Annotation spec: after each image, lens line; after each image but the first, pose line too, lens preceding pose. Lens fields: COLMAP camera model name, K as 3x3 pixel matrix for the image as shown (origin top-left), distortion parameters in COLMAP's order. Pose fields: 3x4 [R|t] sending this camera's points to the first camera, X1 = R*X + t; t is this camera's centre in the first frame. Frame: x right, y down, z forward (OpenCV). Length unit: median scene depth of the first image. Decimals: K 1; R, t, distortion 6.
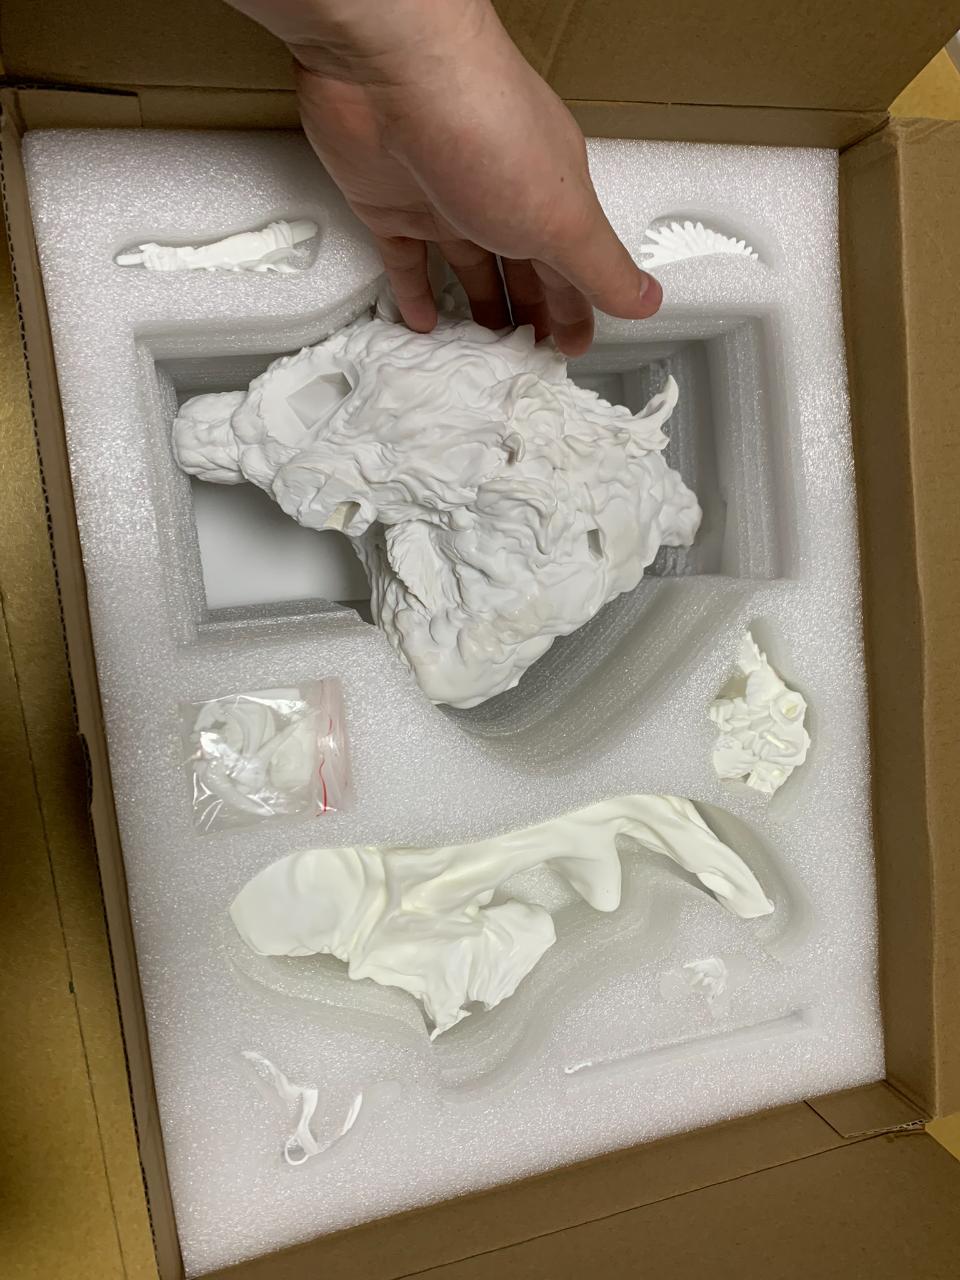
lens RADIAL K [[973.6, 0, 481.0], [0, 973.6, 640.0], [0, 0, 1]] dist [-0.003859, -0.004110]
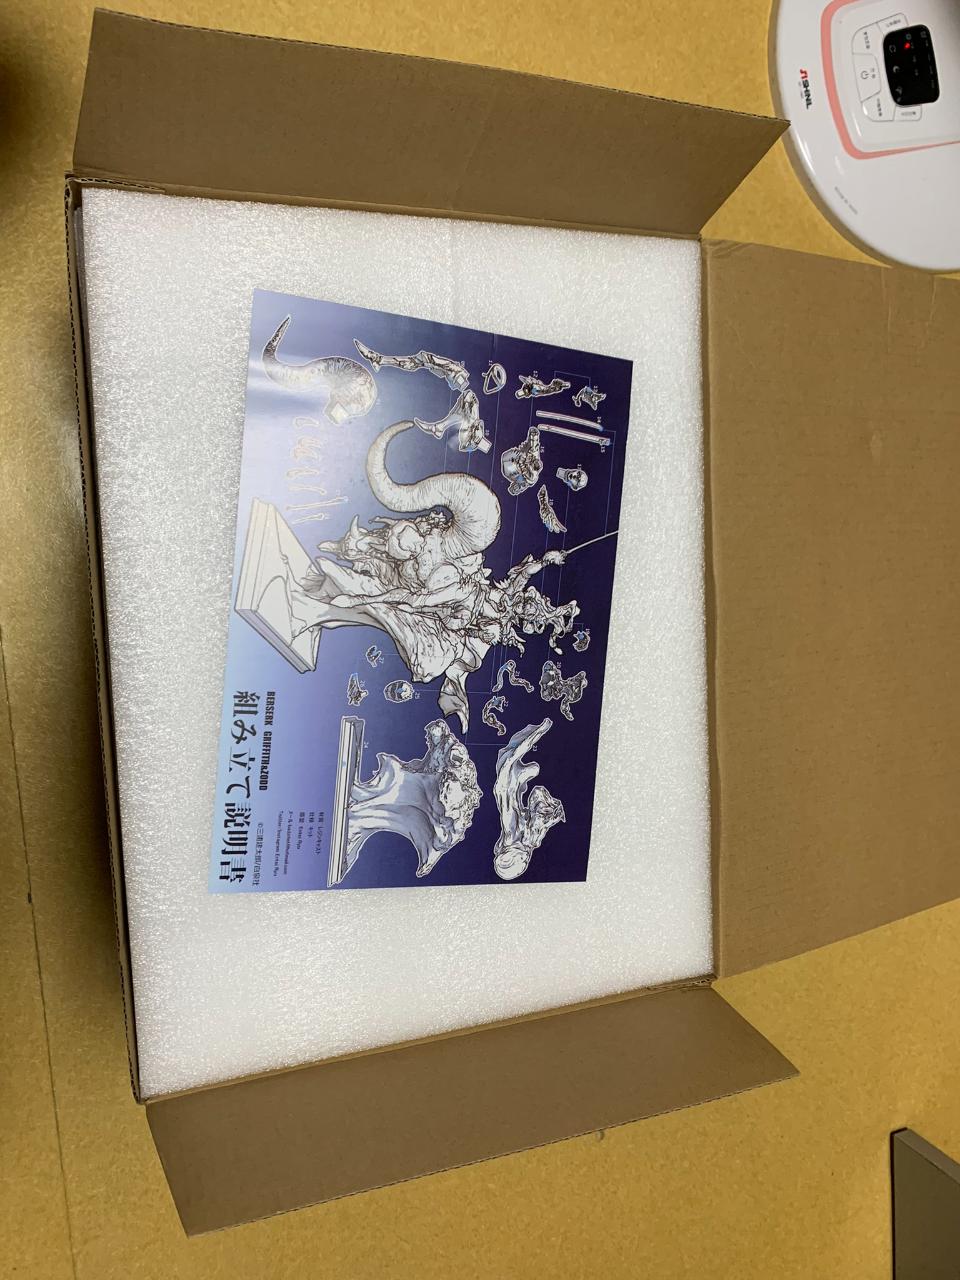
lens RADIAL K [[973.6, 0, 479.0], [0, 973.6, 639.6], [0, 0, 1]] dist [-0.003859, -0.004110]
pose [[0.995733, 0.045910, 0.080050, 0.009604], [-0.043104, 0.998406, -0.036433, 0.065912], [-0.081595, 0.032827, 0.996125, -0.221864]]
